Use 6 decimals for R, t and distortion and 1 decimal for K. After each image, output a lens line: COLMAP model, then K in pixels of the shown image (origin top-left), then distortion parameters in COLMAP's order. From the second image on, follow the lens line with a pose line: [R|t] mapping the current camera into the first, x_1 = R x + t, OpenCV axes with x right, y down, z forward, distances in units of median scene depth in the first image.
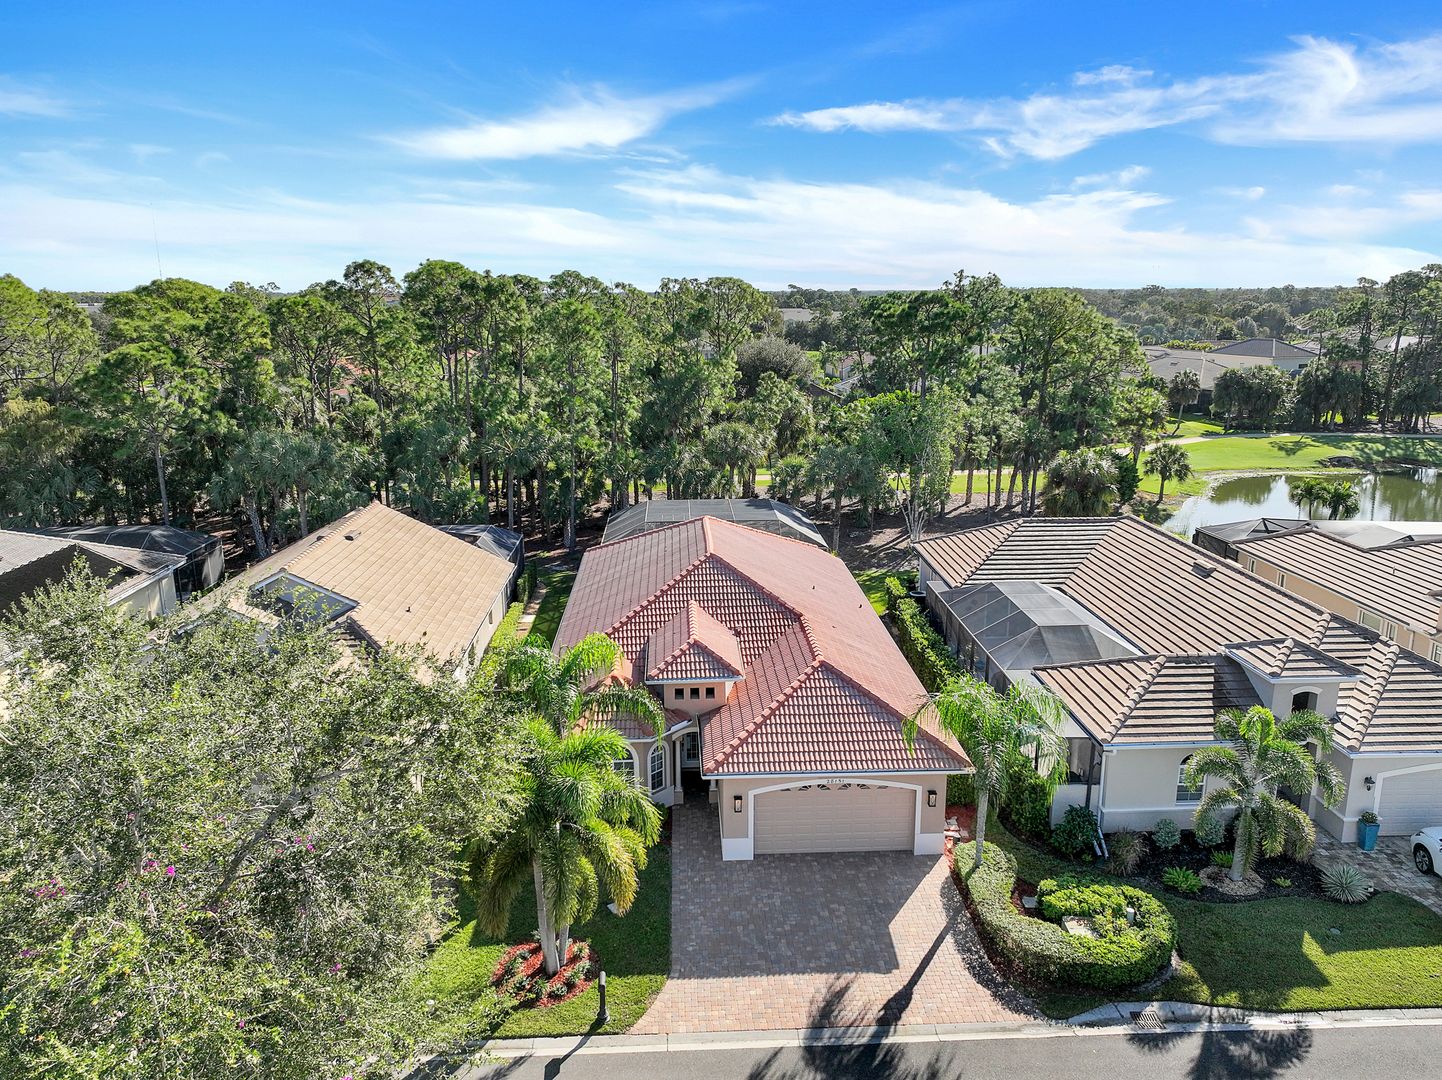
lens RADIAL K [[1027.1, 0, 720.6], [0, 1027.1, 542.6], [0, 0, 1]] dist [0.001728, 0.000962]
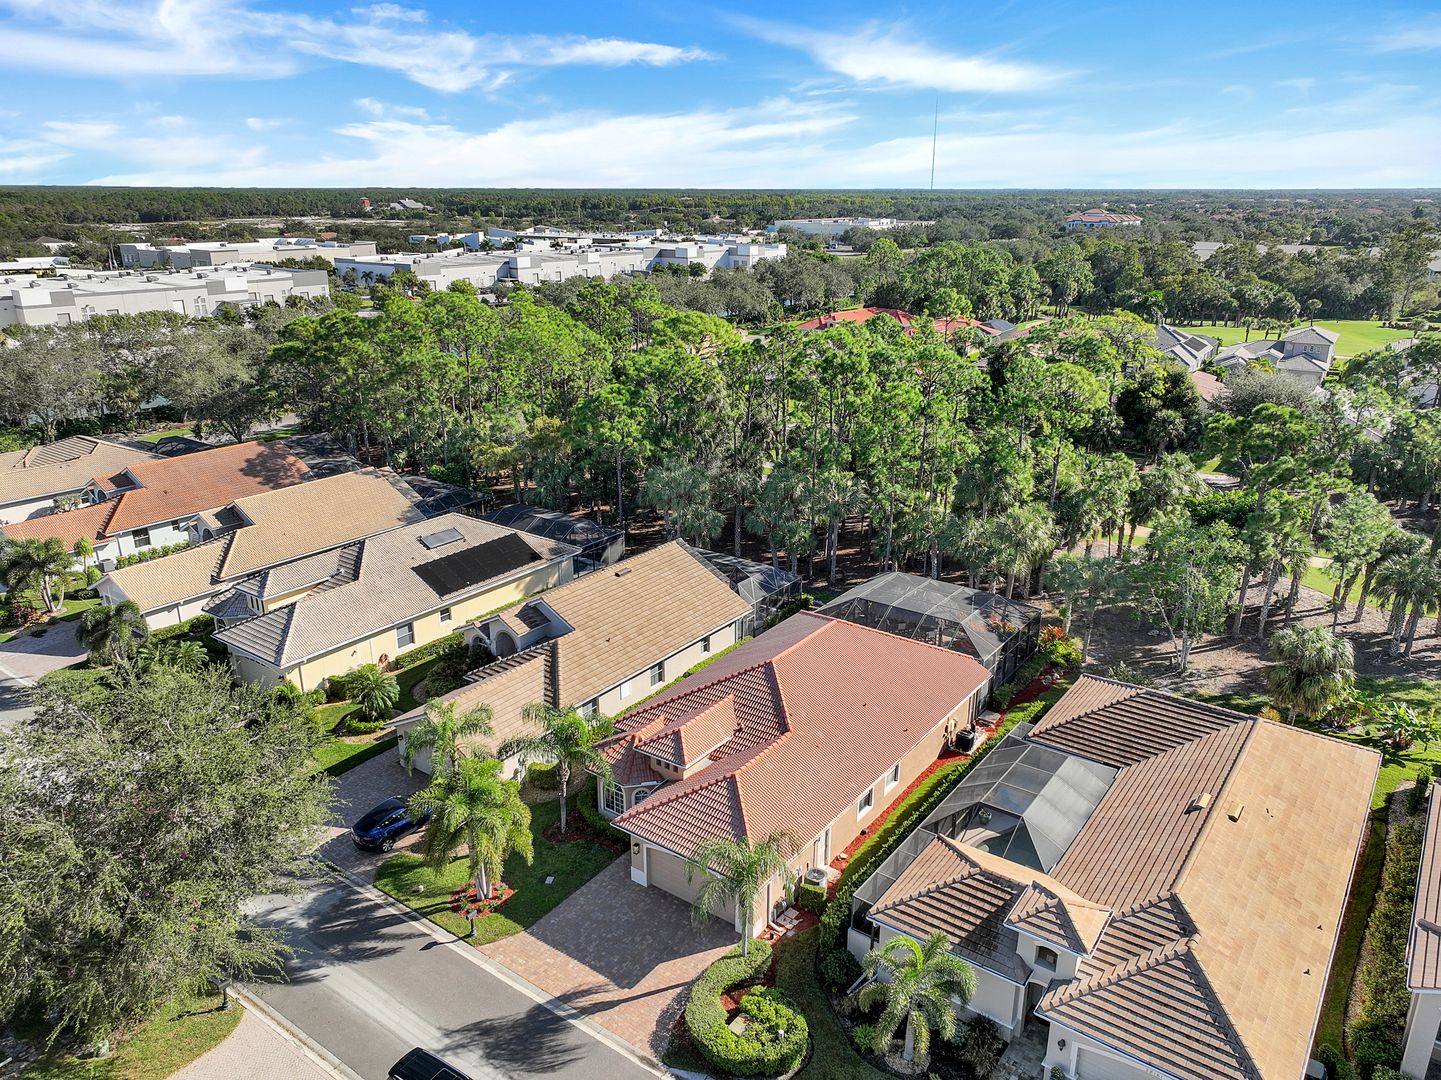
lens RADIAL K [[1026.4, 0, 722.8], [0, 1026.4, 538.6], [0, 0, 1]] dist [0.001728, 0.000962]
pose [[0.780271, 0.204719, -0.590988, 0.889742], [-0.150998, 0.978622, 0.139636, -0.410113], [0.606940, -0.019716, 0.794503, -0.109007]]
